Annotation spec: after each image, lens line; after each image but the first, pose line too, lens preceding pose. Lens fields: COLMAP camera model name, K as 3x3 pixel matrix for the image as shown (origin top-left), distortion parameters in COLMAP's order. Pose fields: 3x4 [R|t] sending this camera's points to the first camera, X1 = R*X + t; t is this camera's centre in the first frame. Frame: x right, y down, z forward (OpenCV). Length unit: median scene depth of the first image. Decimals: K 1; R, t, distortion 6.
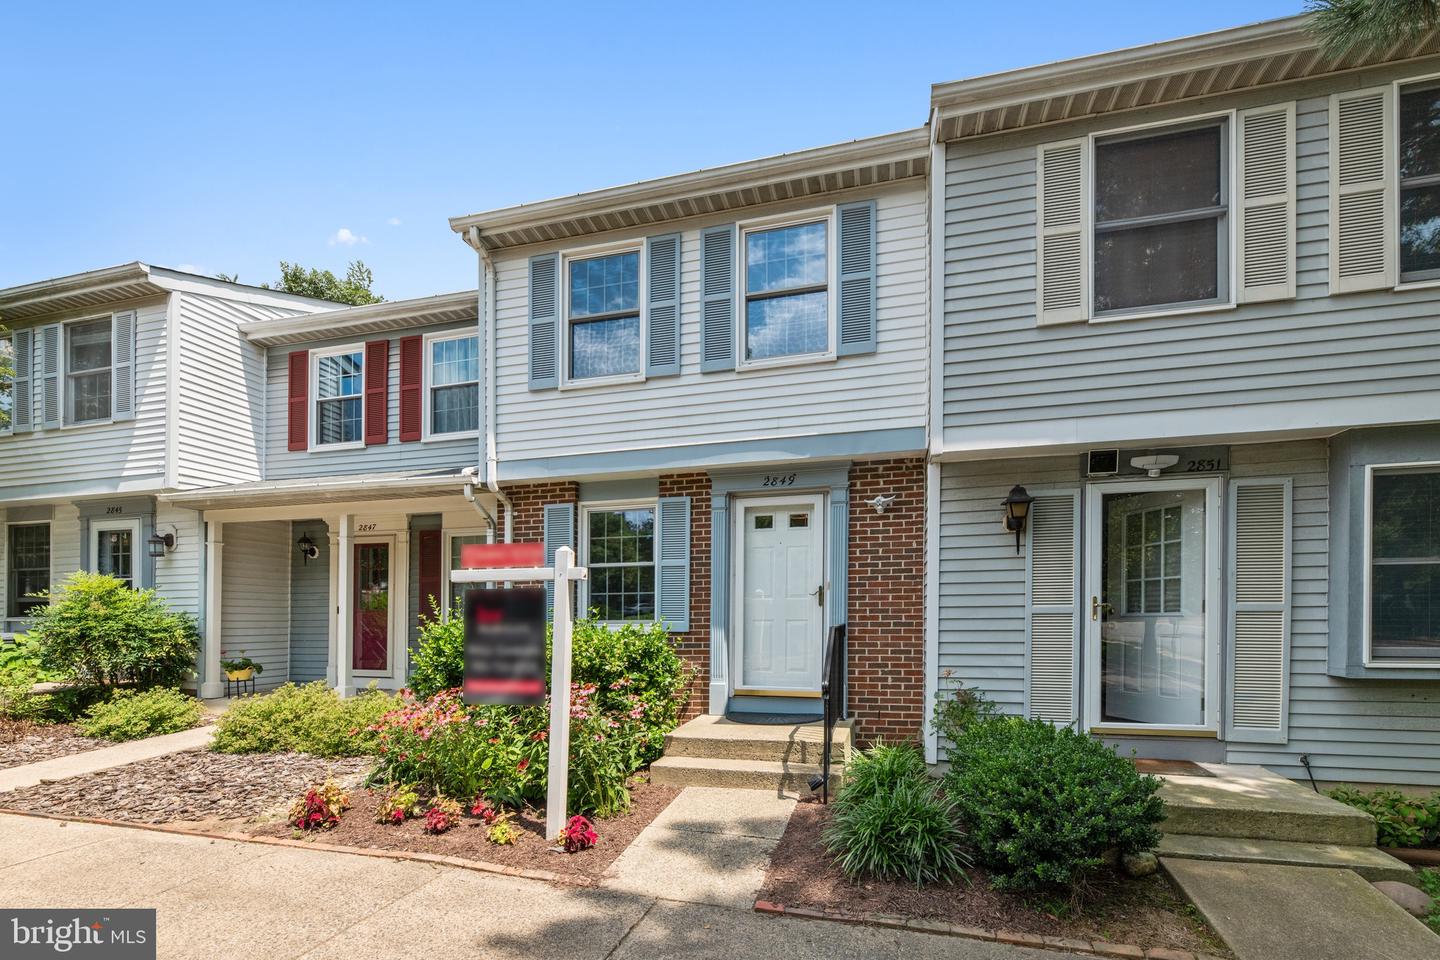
lens RADIAL K [[585.1, 0, 677.9], [0, 585.1, 621.0], [0, 0, 1]] dist [0.007474, -0.001617]
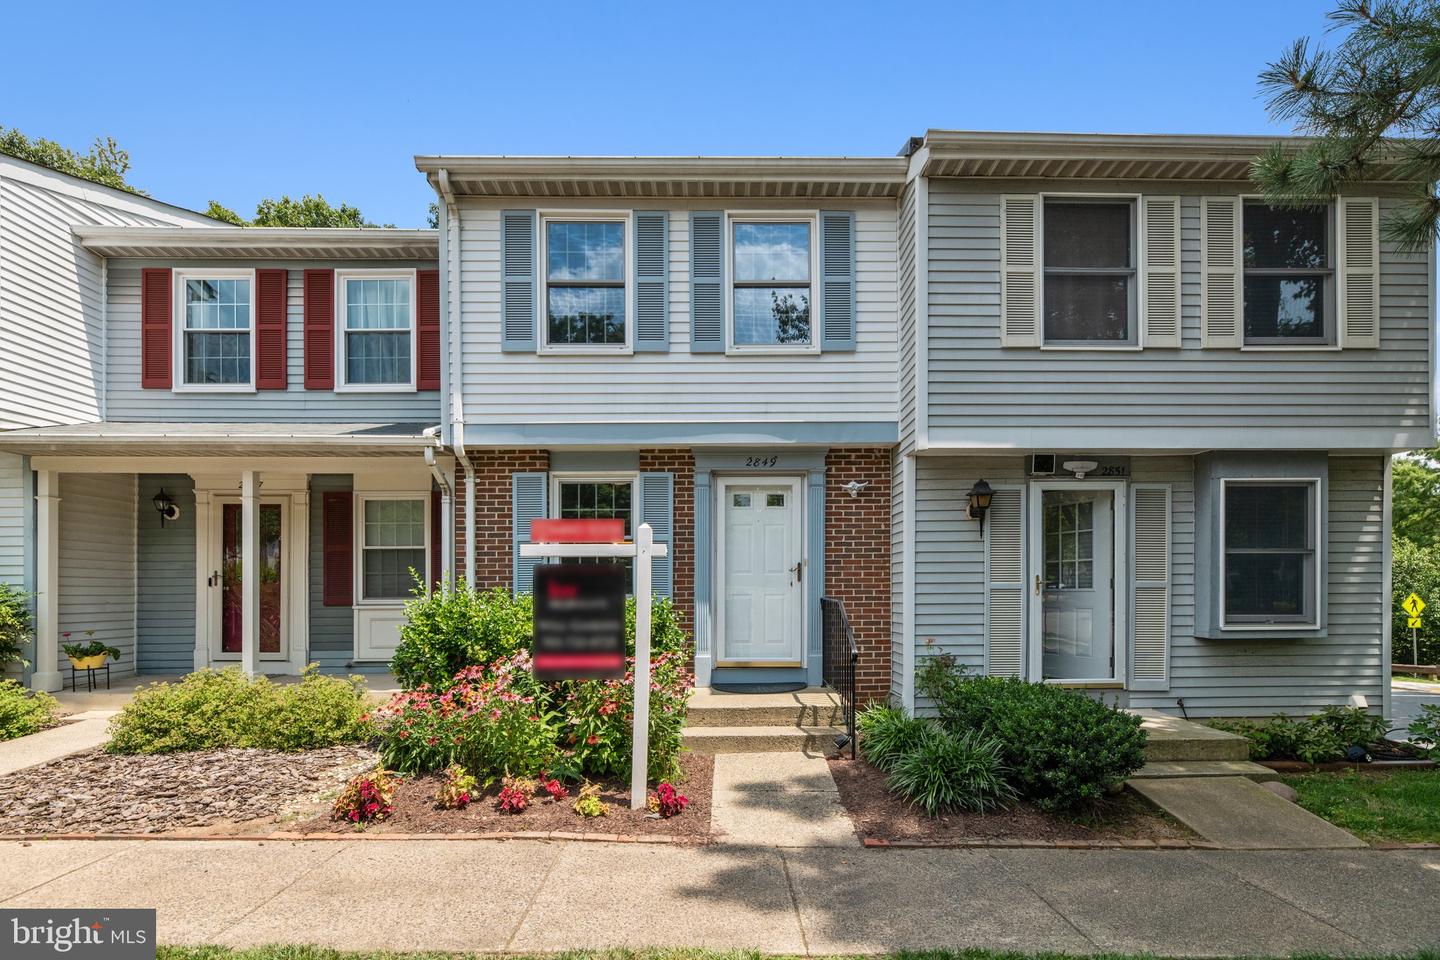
lens RADIAL K [[585.1, 0, 755.3], [0, 585.1, 595.2], [0, 0, 1]] dist [0.007474, -0.001617]
pose [[0.970129, -0.000540, 0.242588, -0.137173], [0.000439, 1.000000, 0.000471, -0.001048], [-0.242589, -0.000350, 0.970129, -0.025401]]
